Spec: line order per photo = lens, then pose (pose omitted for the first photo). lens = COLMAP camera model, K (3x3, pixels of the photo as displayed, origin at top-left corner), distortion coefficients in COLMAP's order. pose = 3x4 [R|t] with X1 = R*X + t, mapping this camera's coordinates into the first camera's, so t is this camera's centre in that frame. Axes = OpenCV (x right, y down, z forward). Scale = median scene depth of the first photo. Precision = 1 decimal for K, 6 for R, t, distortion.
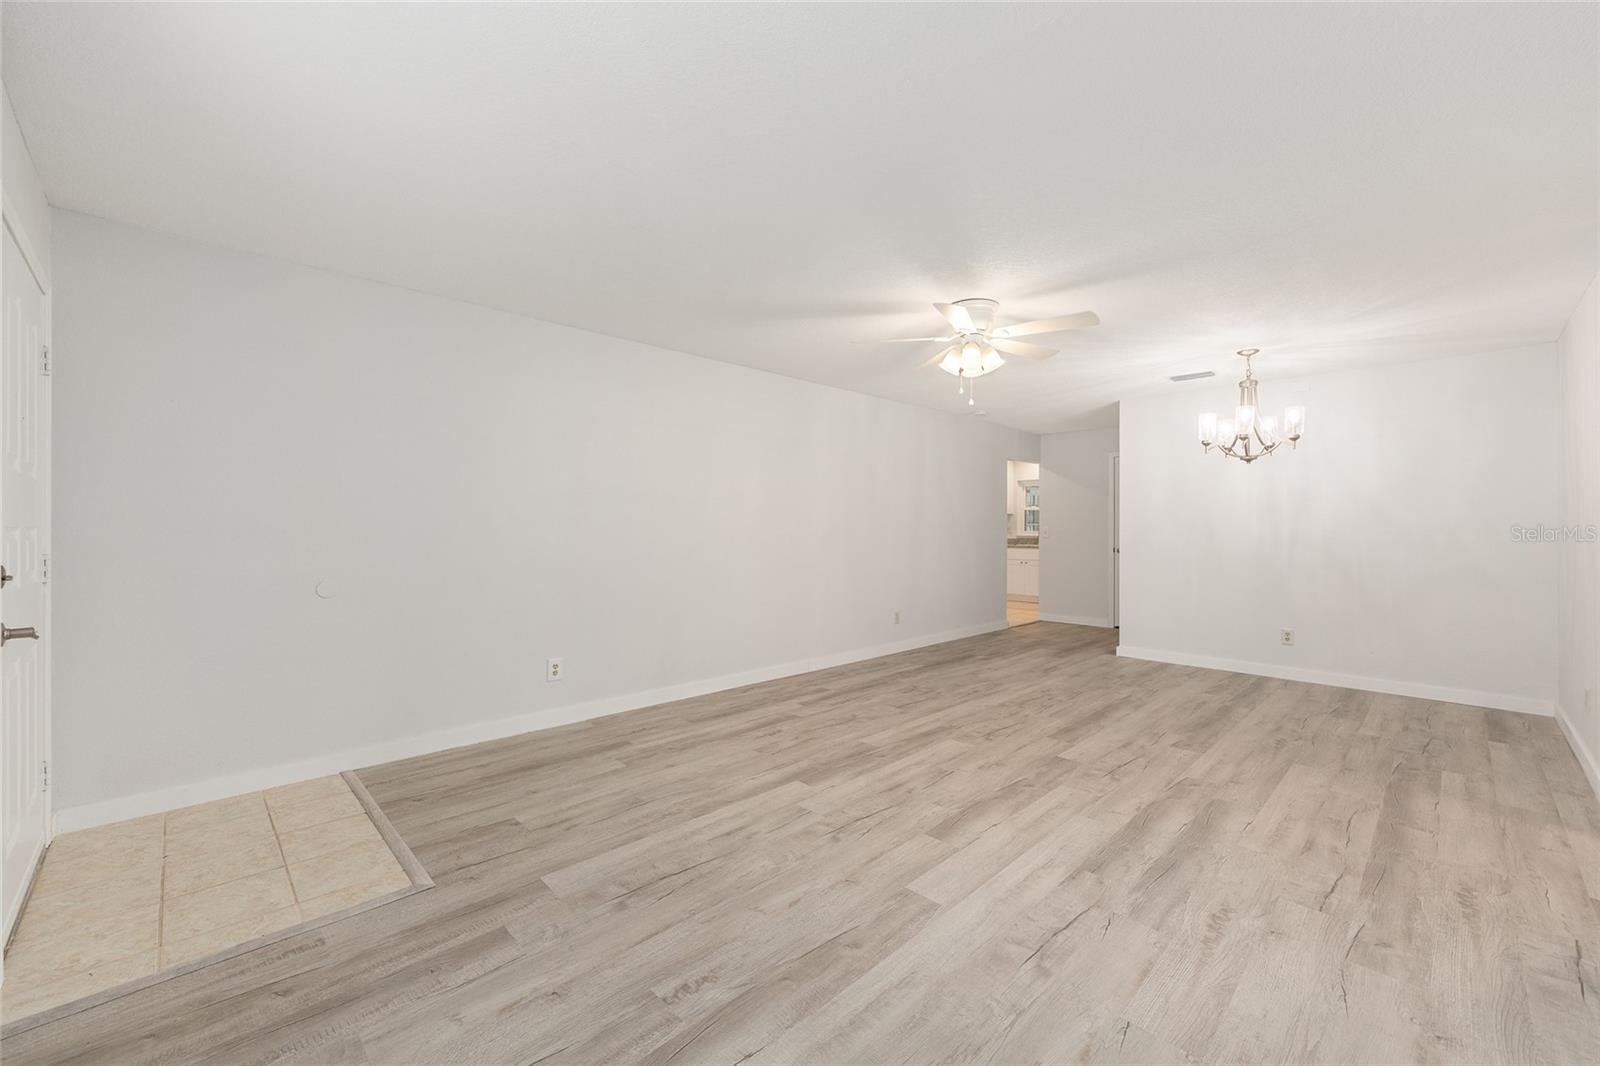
lens RADIAL K [[641.7, 0, 804.5], [0, 641.7, 527.9], [0, 0, 1]] dist [-0.001698, 0.000694]
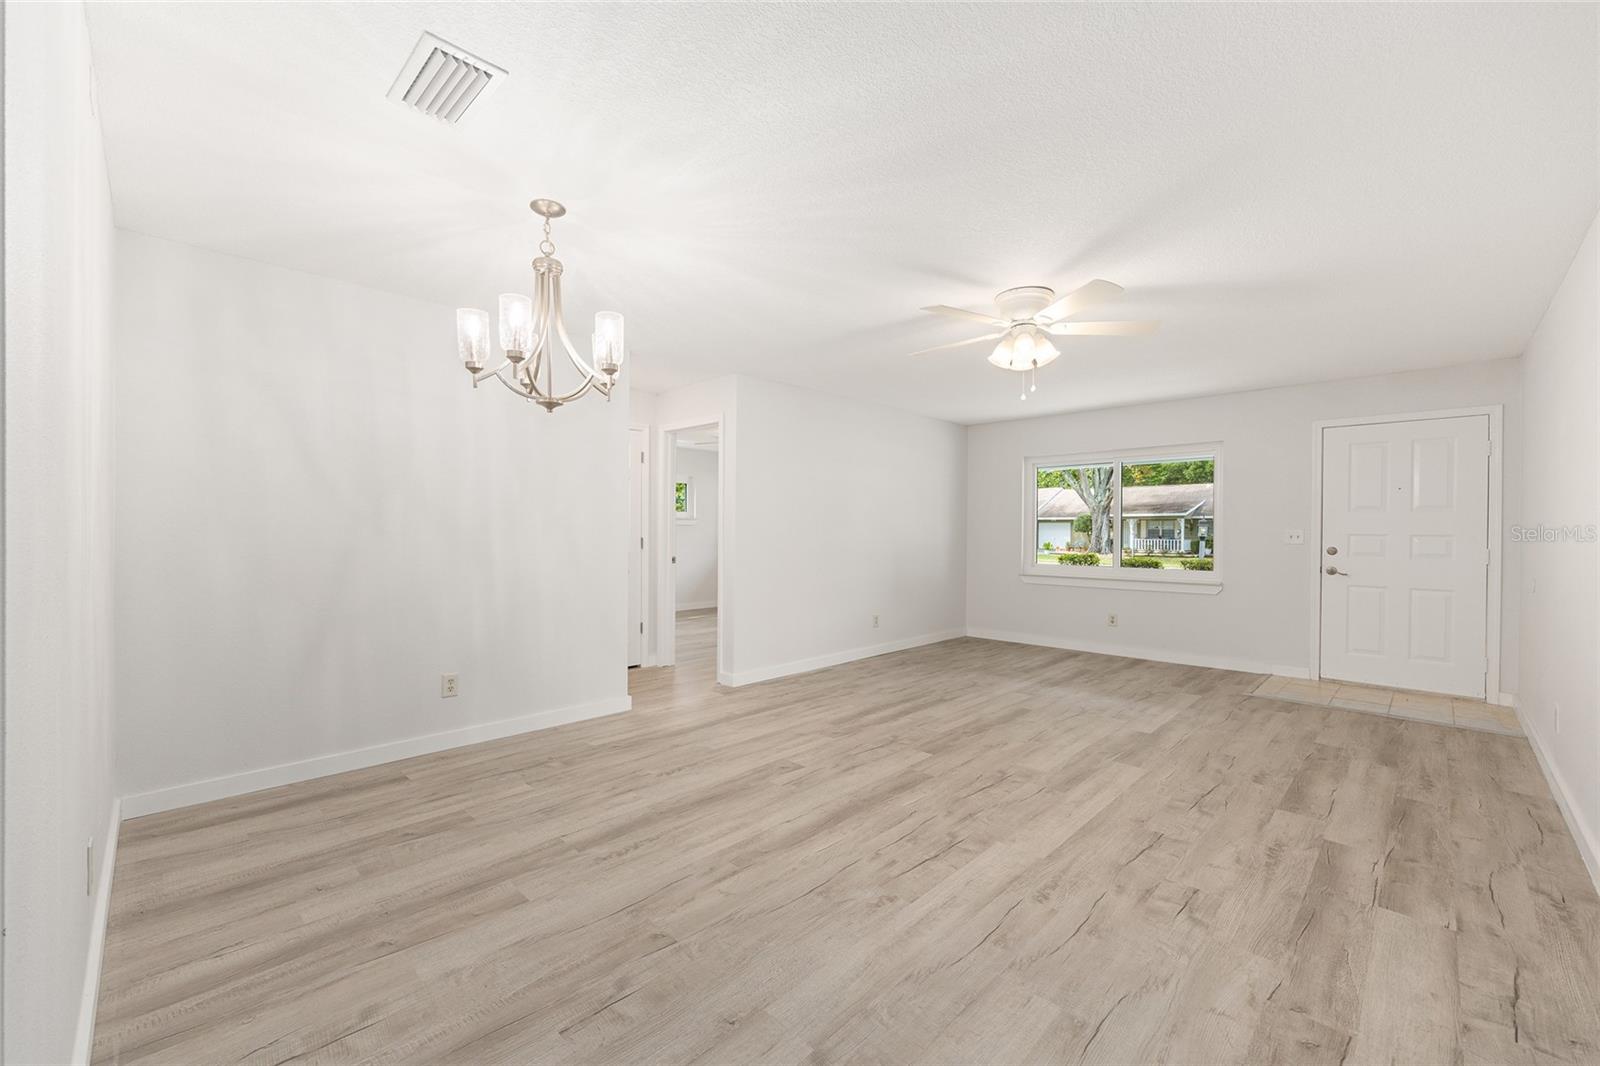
lens RADIAL K [[641.7, 0, 804.5], [0, 641.7, 527.9], [0, 0, 1]] dist [-0.001698, 0.000694]
pose [[-0.999862, -0.008871, -0.014044, 0.706272], [-0.008833, 0.999957, -0.002773, 0.000536], [0.014068, -0.002649, -0.999898, 2.313904]]
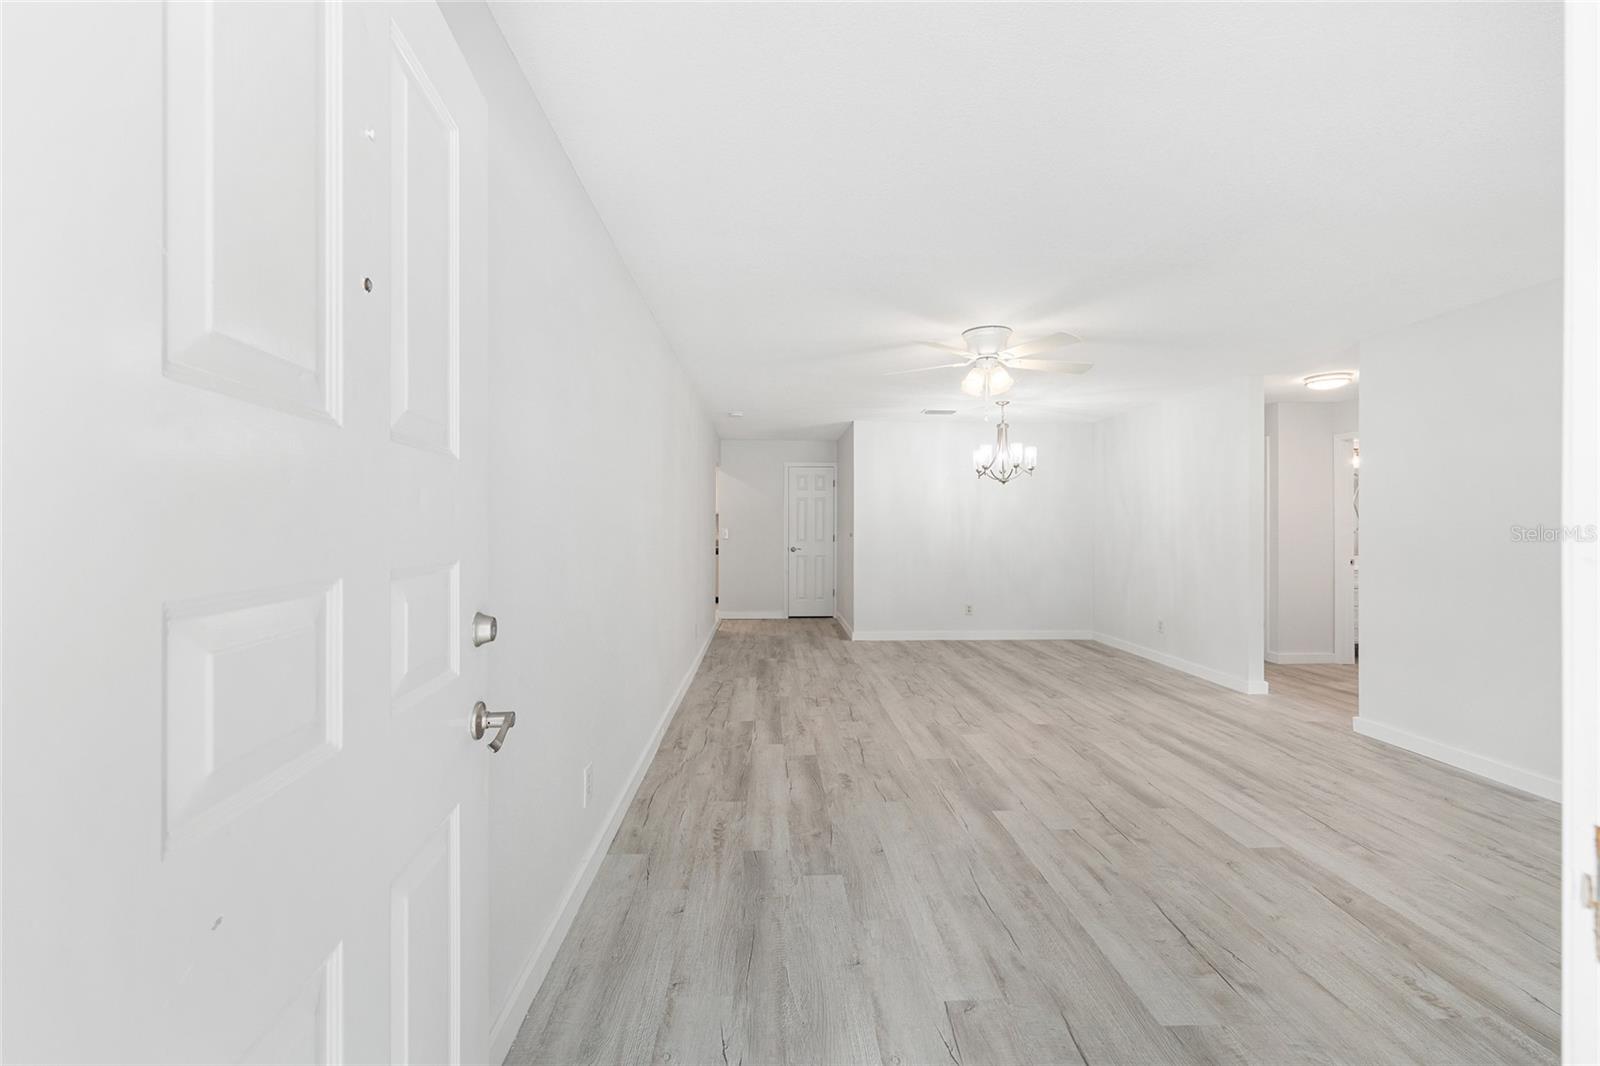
lens RADIAL K [[641.7, 0, 804.5], [0, 641.7, 527.9], [0, 0, 1]] dist [-0.001698, 0.000694]
pose [[0.662141, -0.003547, 0.749371, -0.910602], [0.000532, 0.999991, 0.004263, -0.020084], [-0.749380, -0.002424, 0.662136, 0.608148]]
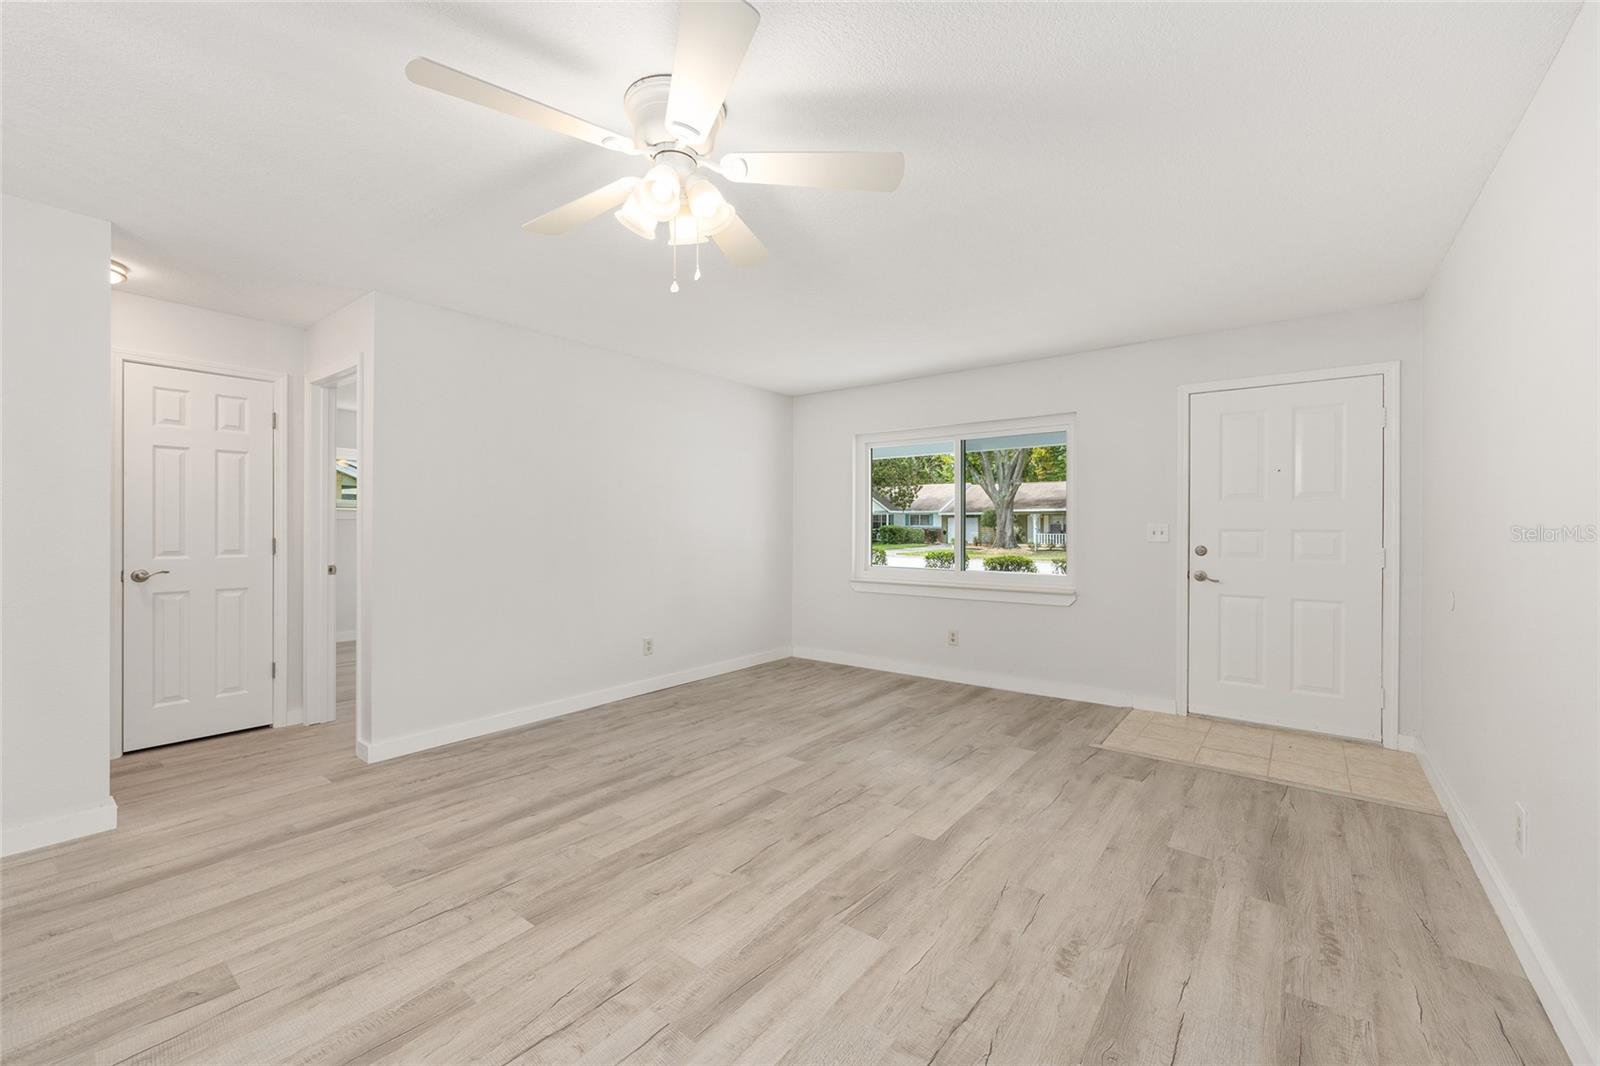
lens RADIAL K [[643.3, 0, 805.4], [0, 643.3, 521.3], [0, 0, 1]] dist [-0.005483, 0.002560]
pose [[-0.991161, -0.006548, -0.132503, 0.266419], [-0.005662, 0.999959, -0.007062, -0.002360], [0.132543, -0.006250, -0.991158, 1.837213]]
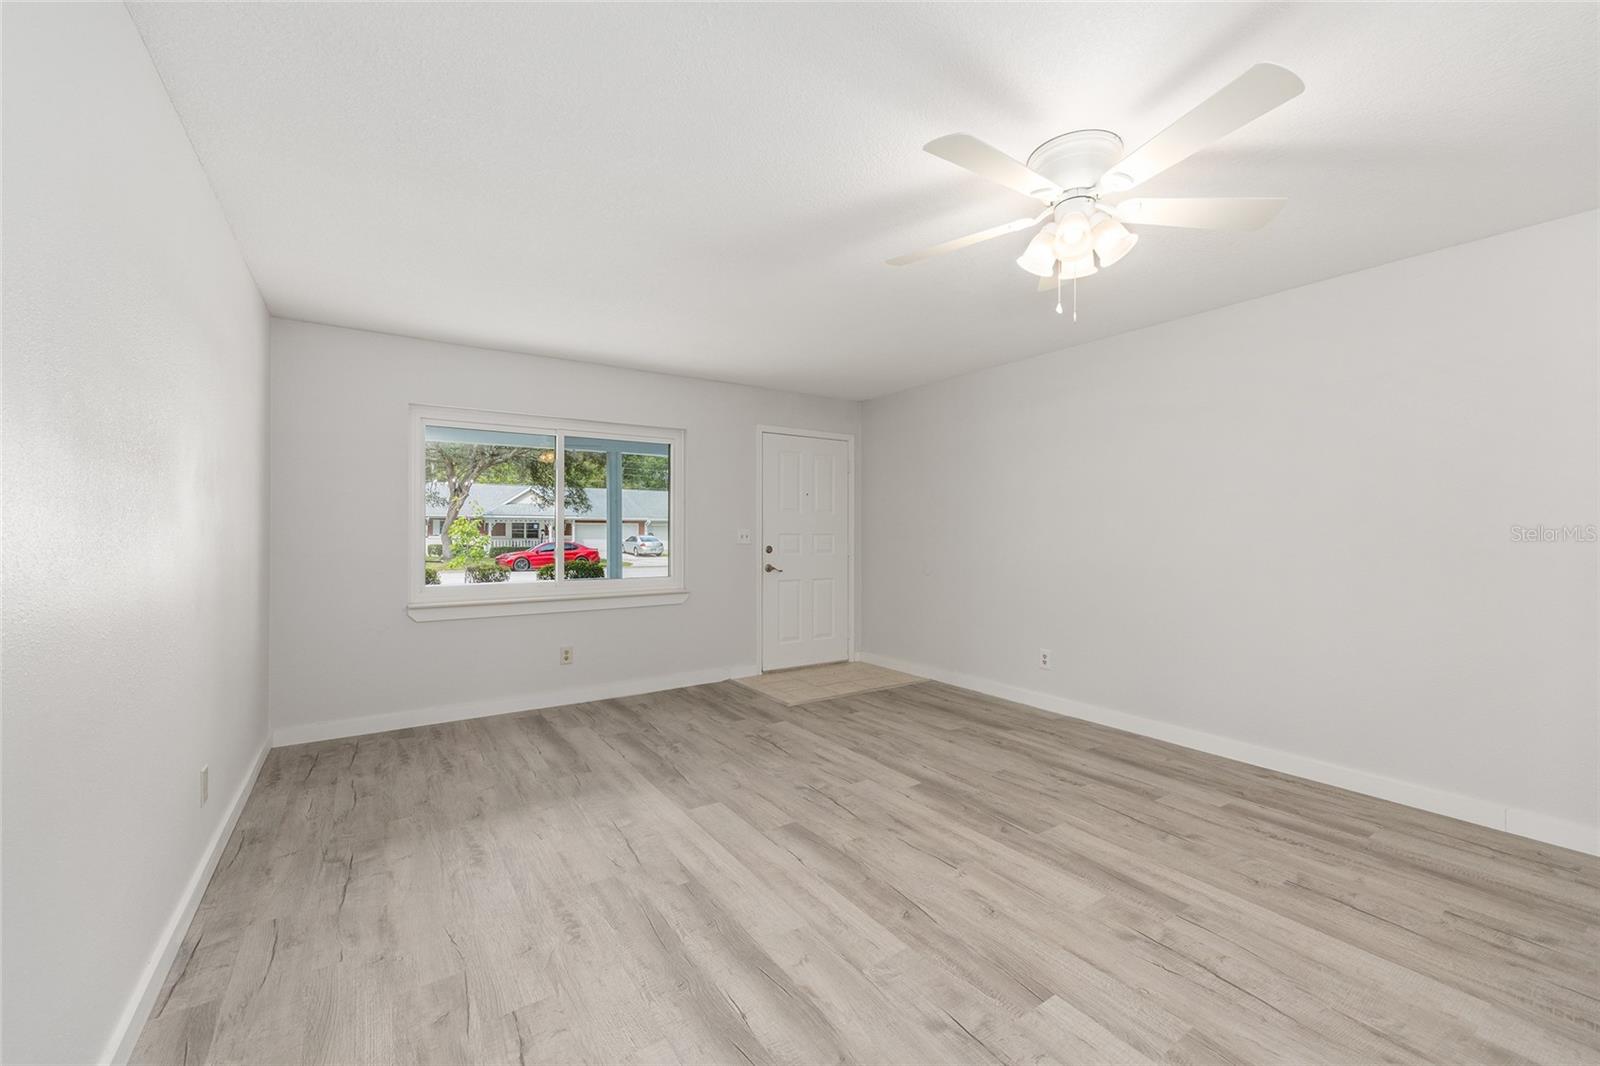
lens RADIAL K [[643.3, 0, 805.4], [0, 643.3, 521.3], [0, 0, 1]] dist [-0.005483, 0.002560]
pose [[-0.182029, -0.020379, -0.983082, 1.056583], [-0.001859, 0.999791, -0.020381, 0.002611], [0.983291, -0.001882, -0.182029, 1.034885]]
